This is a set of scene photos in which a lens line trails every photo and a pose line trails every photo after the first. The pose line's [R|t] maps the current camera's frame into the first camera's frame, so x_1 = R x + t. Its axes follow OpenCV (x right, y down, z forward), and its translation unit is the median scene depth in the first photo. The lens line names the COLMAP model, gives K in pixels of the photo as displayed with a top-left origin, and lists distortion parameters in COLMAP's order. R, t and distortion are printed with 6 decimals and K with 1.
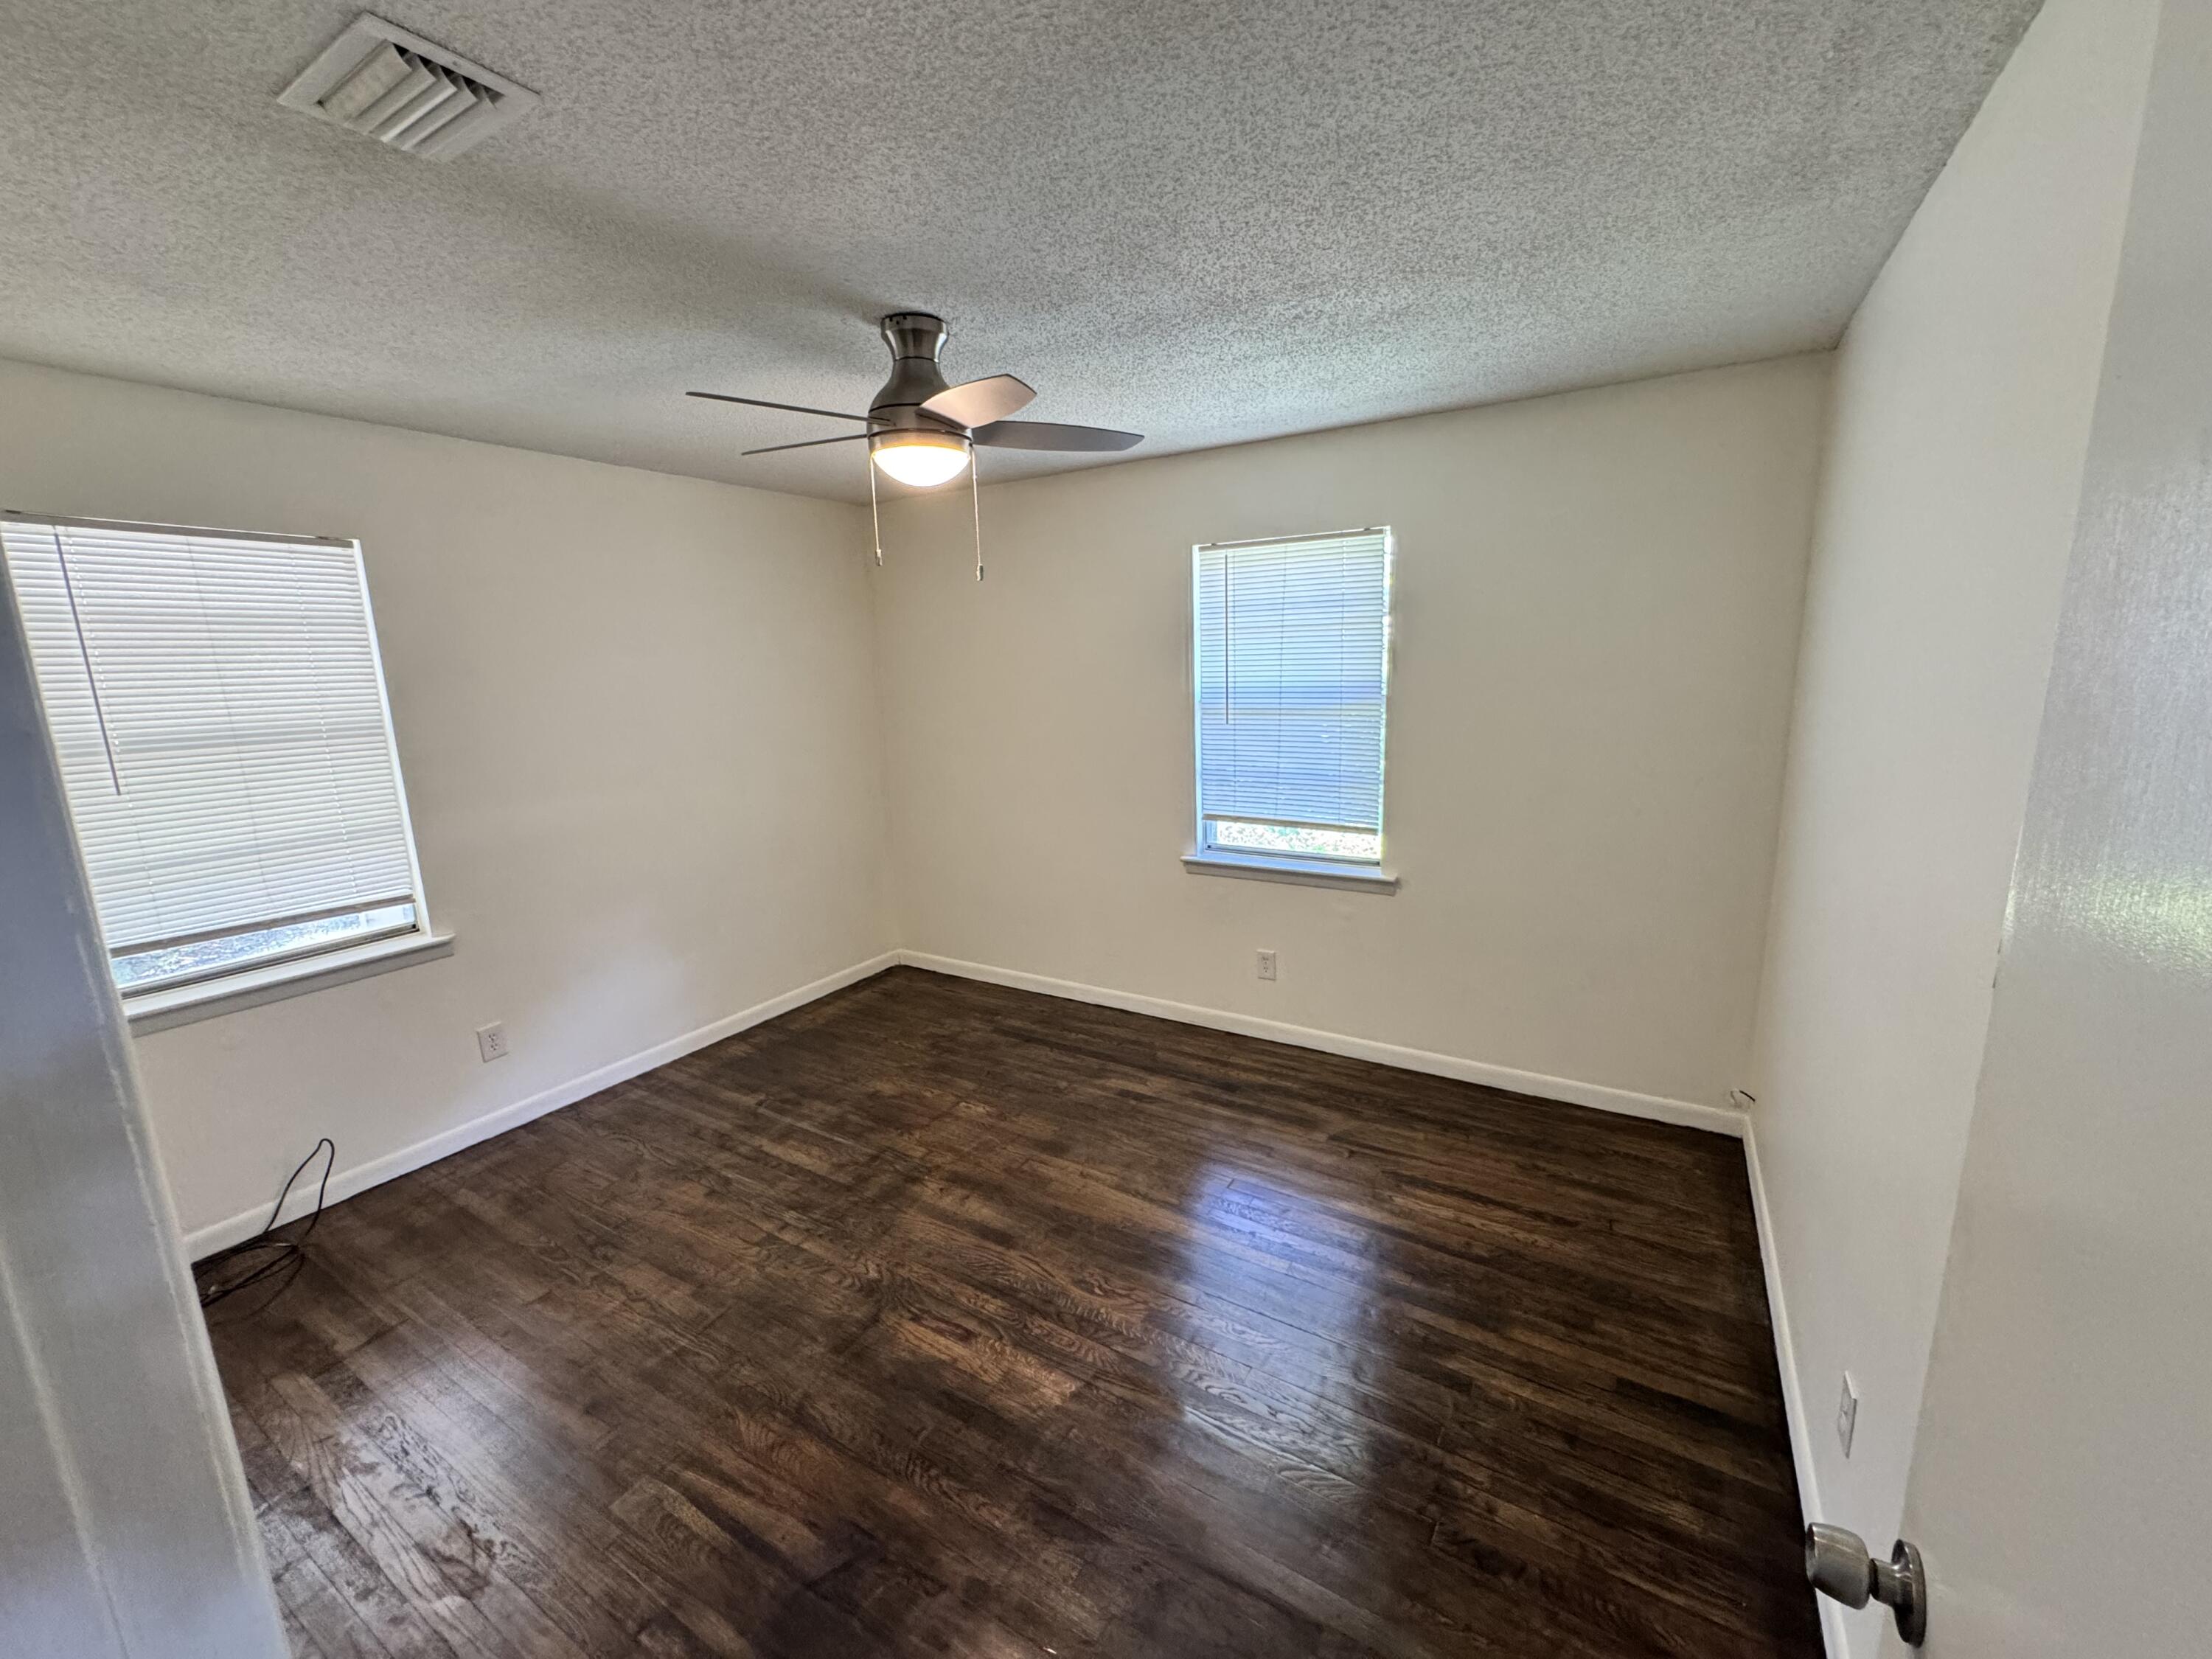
lens RADIAL K [[883.6, 0, 1102.7], [0, 883.6, 825.8], [0, 0, 1]] dist [-0.003116, 0.000213]
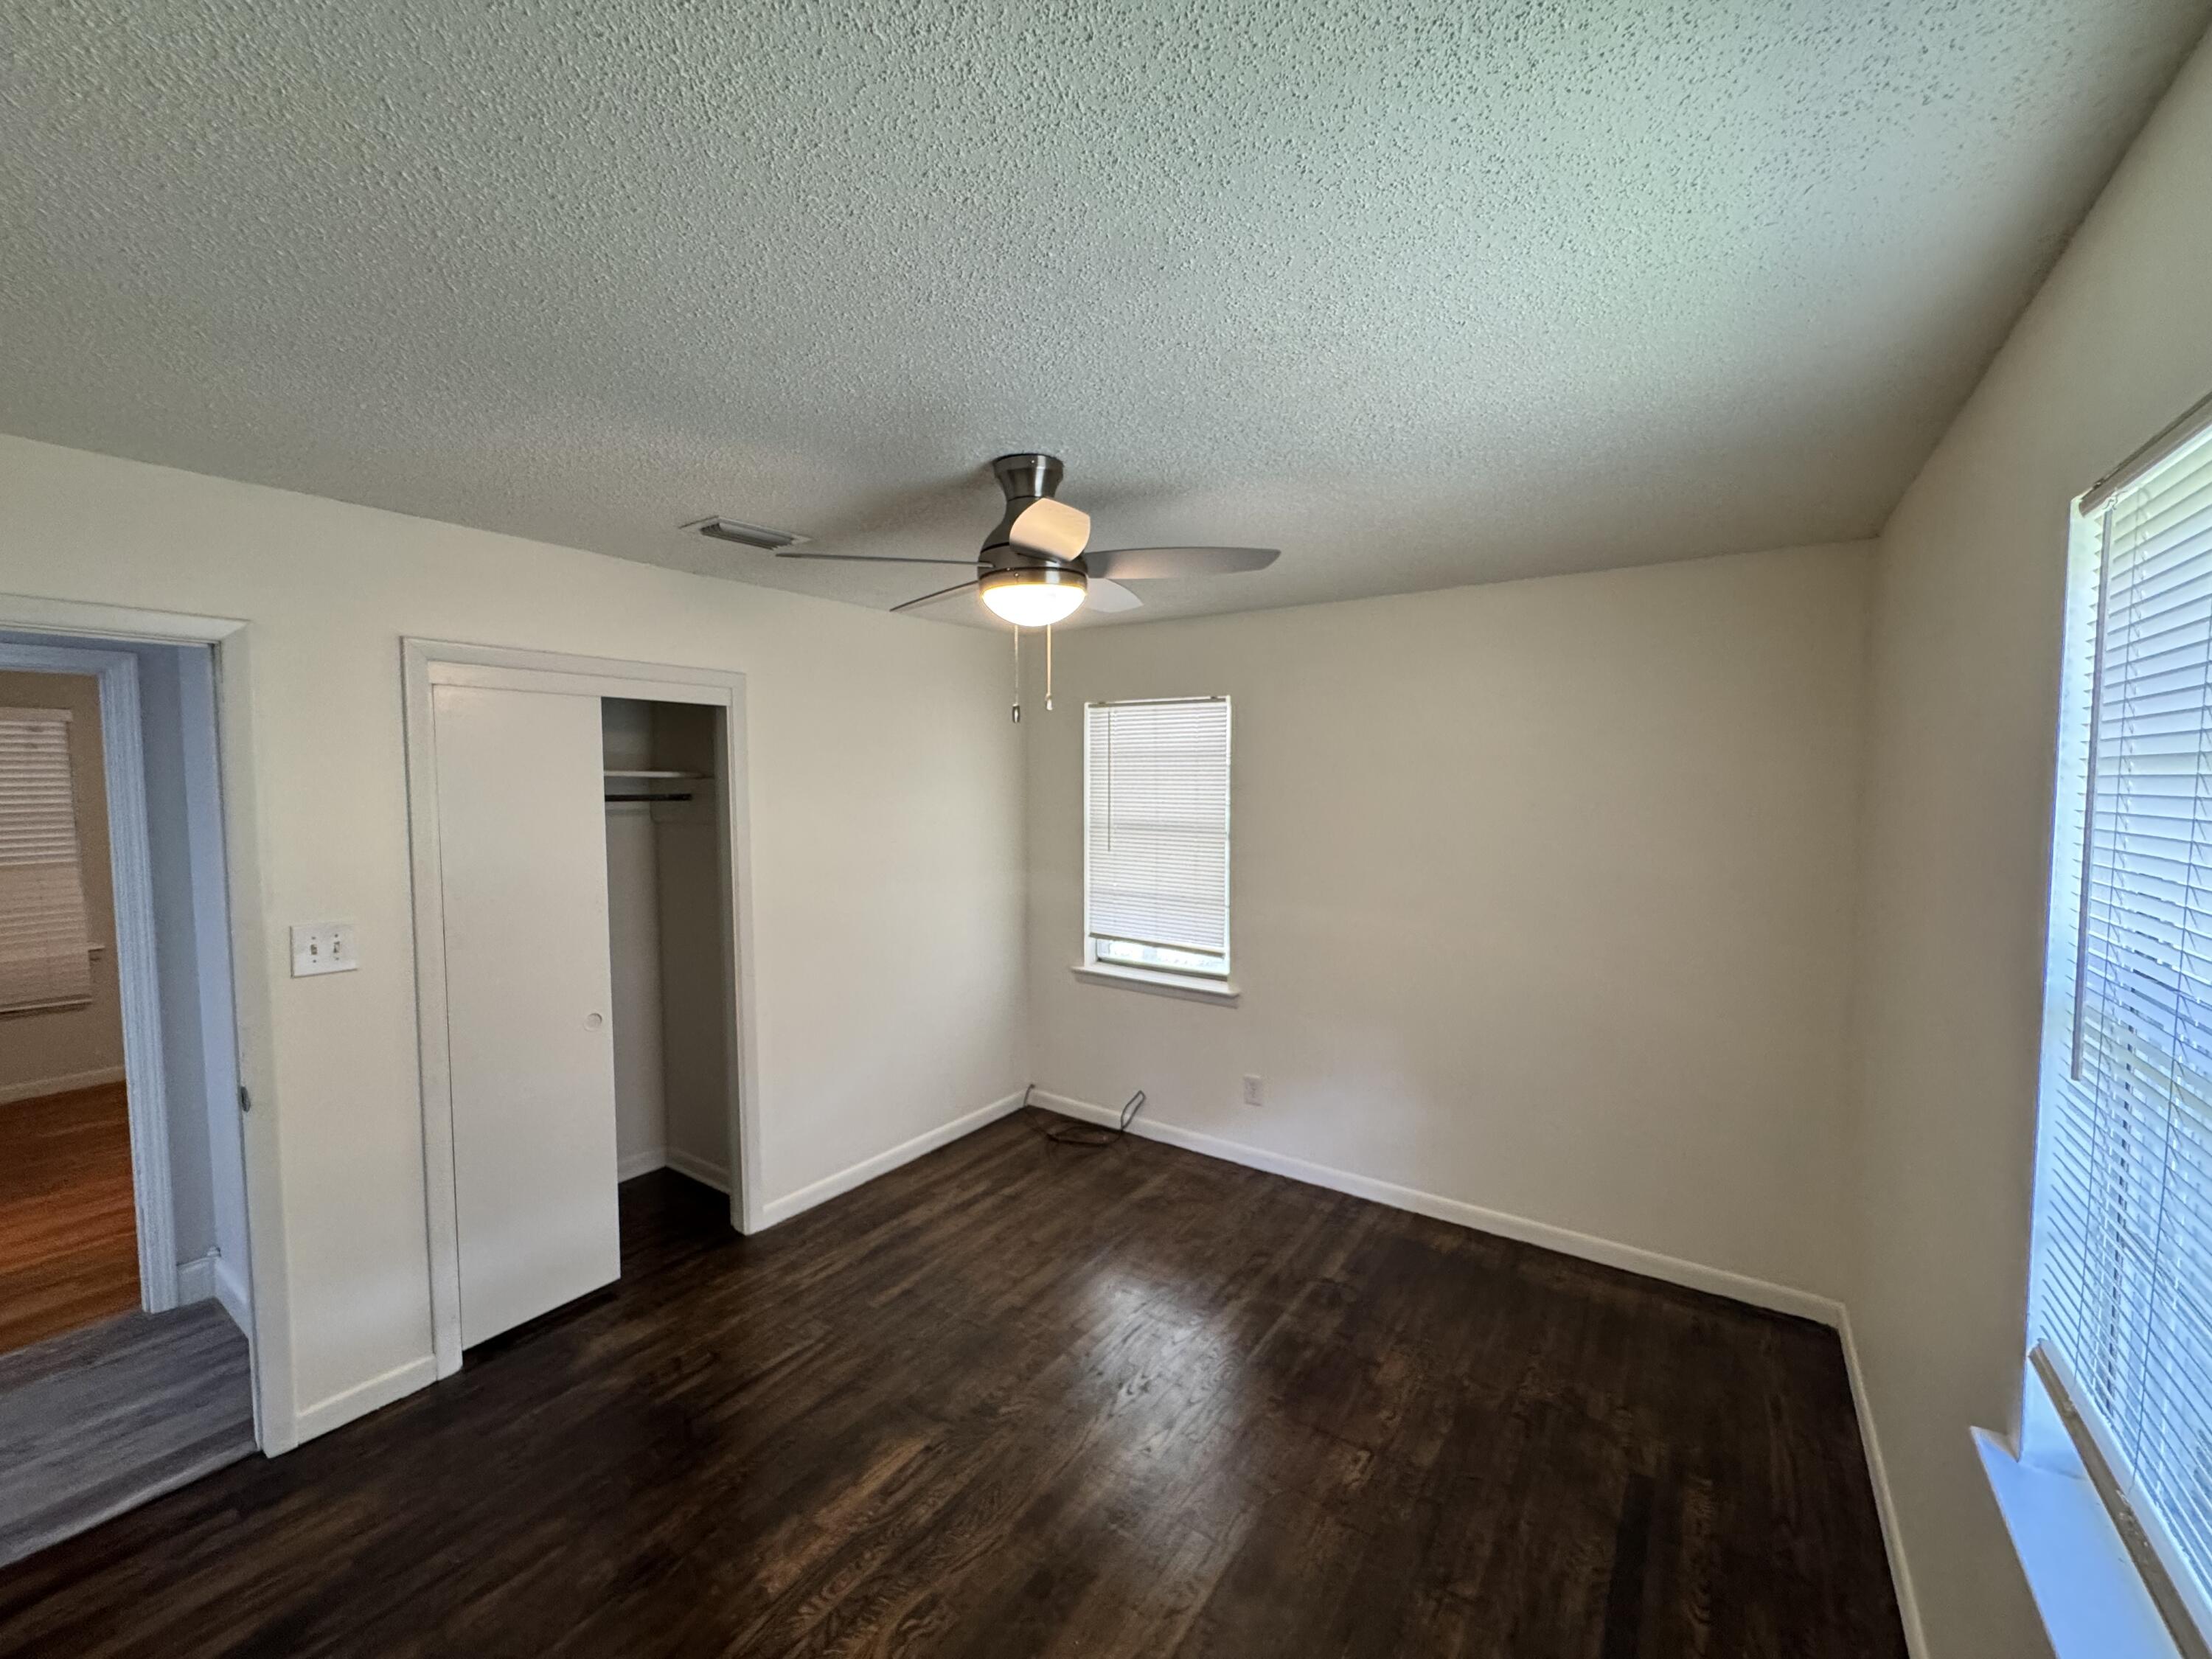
lens RADIAL K [[883.6, 0, 1101.0], [0, 883.6, 829.0], [0, 0, 1]] dist [-0.003116, 0.000213]
pose [[-0.058786, 0.088854, -0.994308, 0.554427], [-0.186473, 0.977522, 0.098379, -0.207631], [0.980700, 0.191195, -0.040896, 0.856076]]
